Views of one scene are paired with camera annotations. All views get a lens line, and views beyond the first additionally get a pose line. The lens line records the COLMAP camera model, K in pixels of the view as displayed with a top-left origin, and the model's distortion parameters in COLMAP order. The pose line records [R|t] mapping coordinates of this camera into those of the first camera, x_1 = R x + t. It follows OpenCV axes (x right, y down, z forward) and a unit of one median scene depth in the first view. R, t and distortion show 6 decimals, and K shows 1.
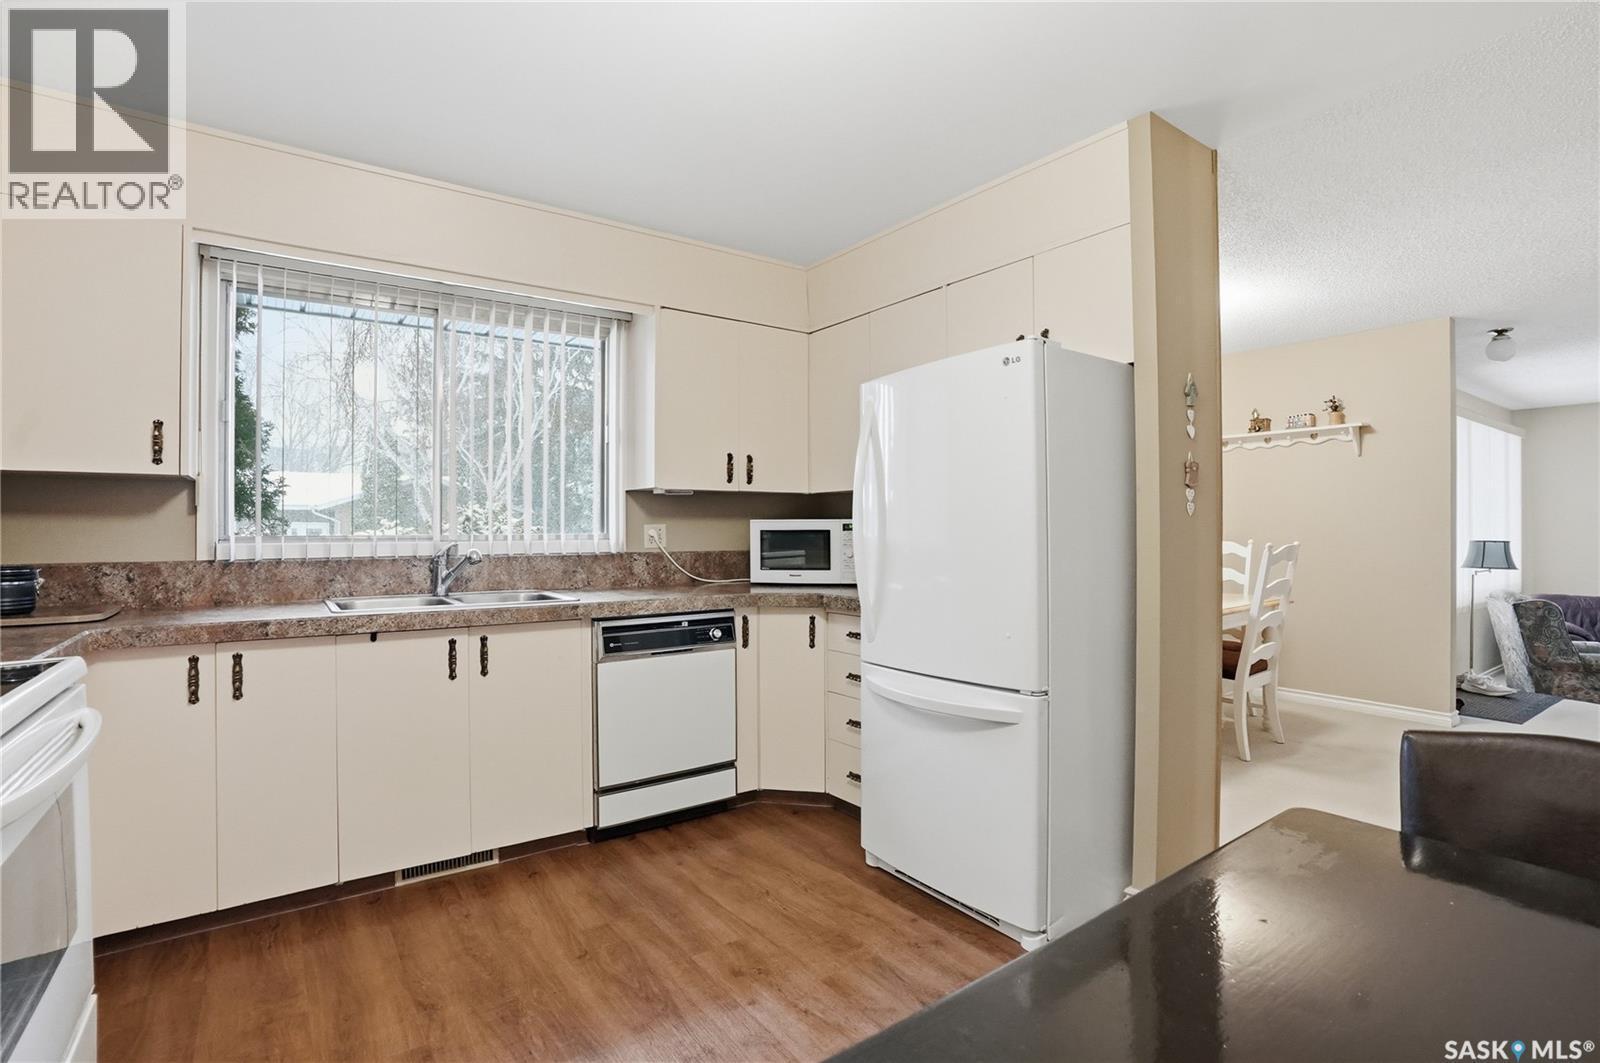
lens RADIAL K [[758.4, 0, 808.2], [0, 758.4, 534.0], [0, 0, 1]] dist [-0.041070, 0.011982]
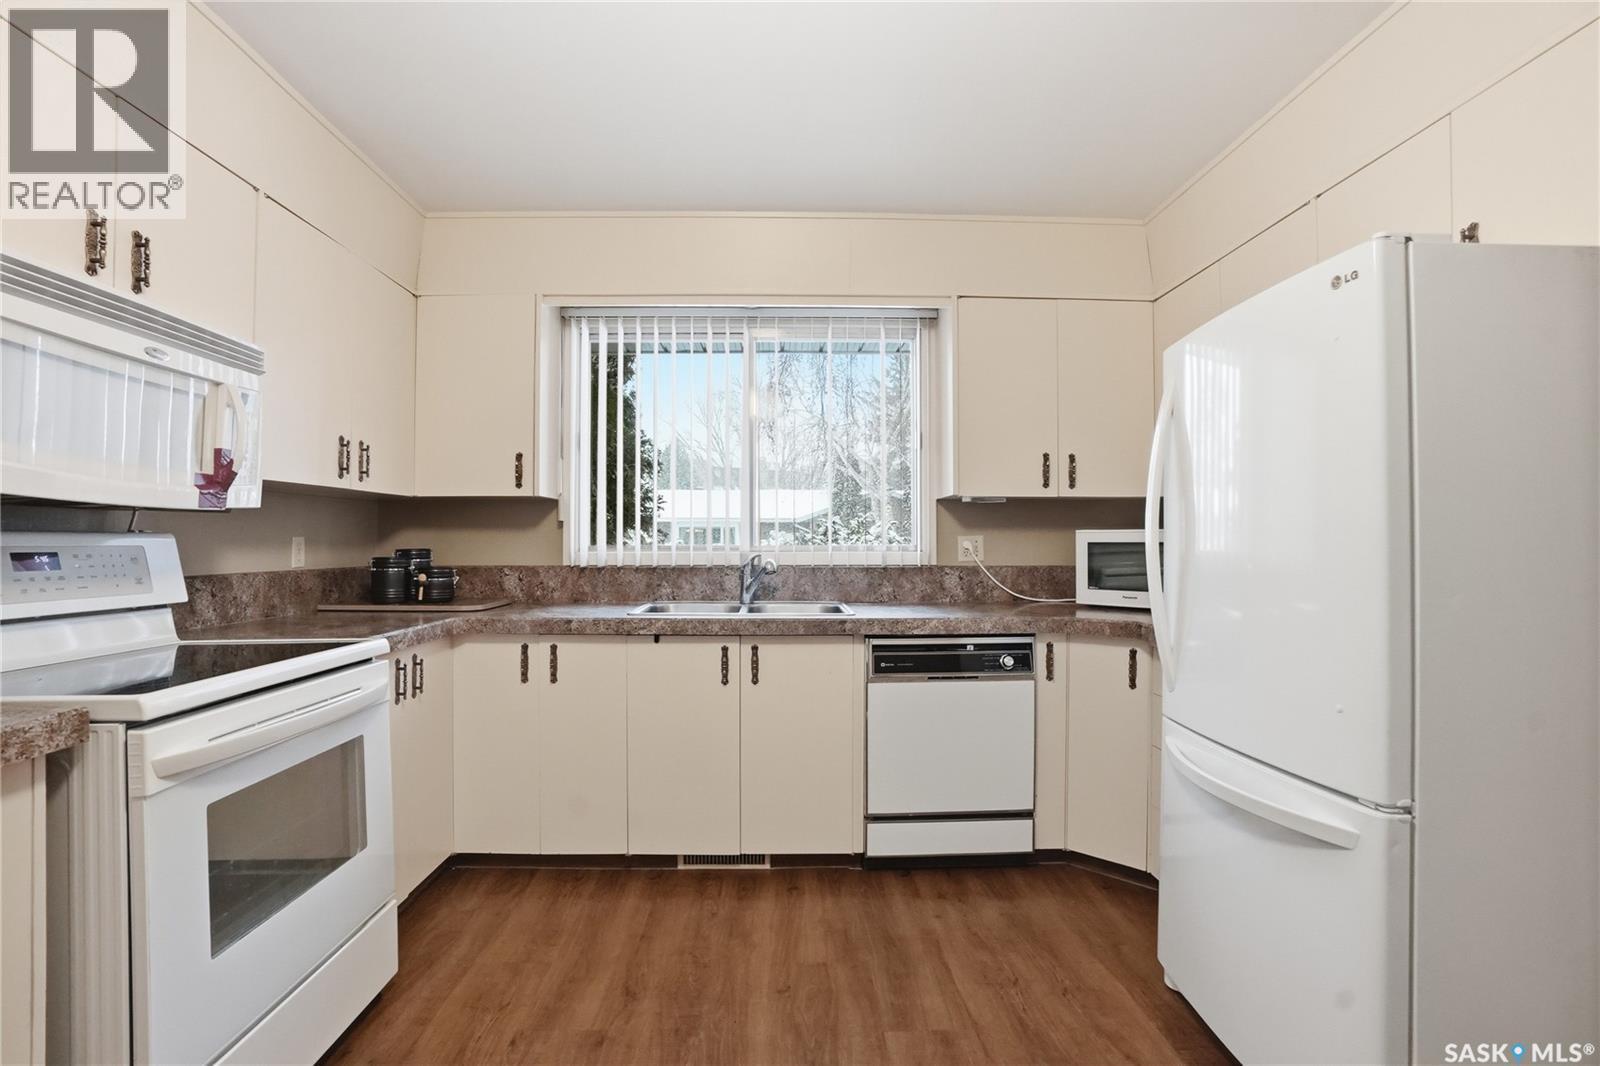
lens RADIAL K [[758.4, 0, 773.4], [0, 758.4, 544.0], [0, 0, 1]] dist [-0.041070, 0.011982]
pose [[0.828704, 0.005711, -0.559658, 0.164417], [-0.005996, 0.999981, 0.001326, -0.003341], [0.559655, 0.002257, 0.828723, 0.154355]]
